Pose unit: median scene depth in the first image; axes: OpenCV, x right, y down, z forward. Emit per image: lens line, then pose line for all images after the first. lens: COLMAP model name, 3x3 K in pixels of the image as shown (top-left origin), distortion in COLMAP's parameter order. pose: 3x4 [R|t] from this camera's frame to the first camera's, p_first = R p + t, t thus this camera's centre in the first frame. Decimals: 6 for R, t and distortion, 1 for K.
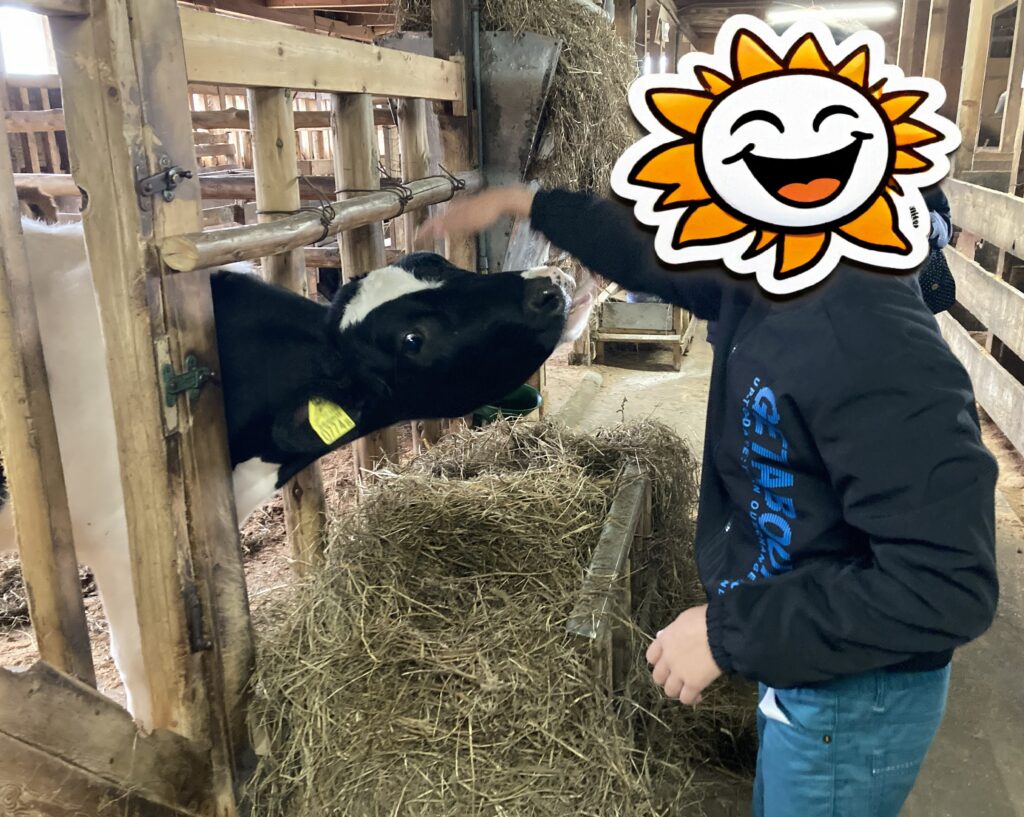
lens RADIAL K [[871.8, 0, 517.2], [0, 871.8, 403.6], [0, 0, 1]] dist [-0.005659, -0.013433]
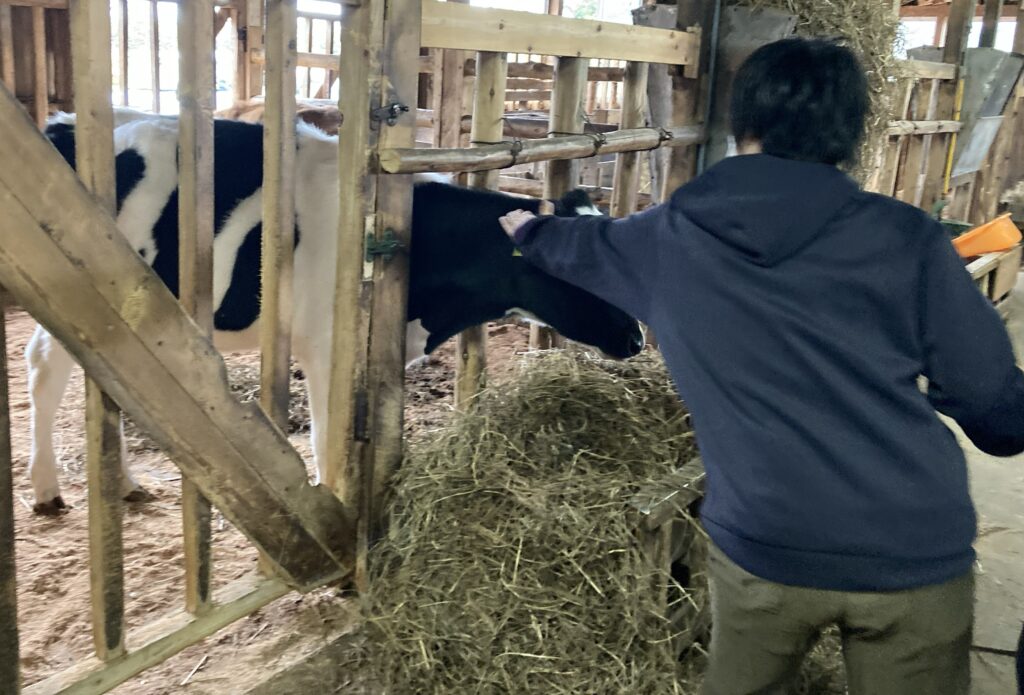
lens RADIAL K [[1205.2, 0, 510.1], [0, 1205.2, 348.3], [0, 0, 1]] dist [0.017933, 0.000000]
pose [[0.861845, 0.158151, -0.481883, 0.720530], [-0.197903, 0.979685, -0.032423, 0.146138], [0.466965, 0.123310, 0.875636, -0.579785]]
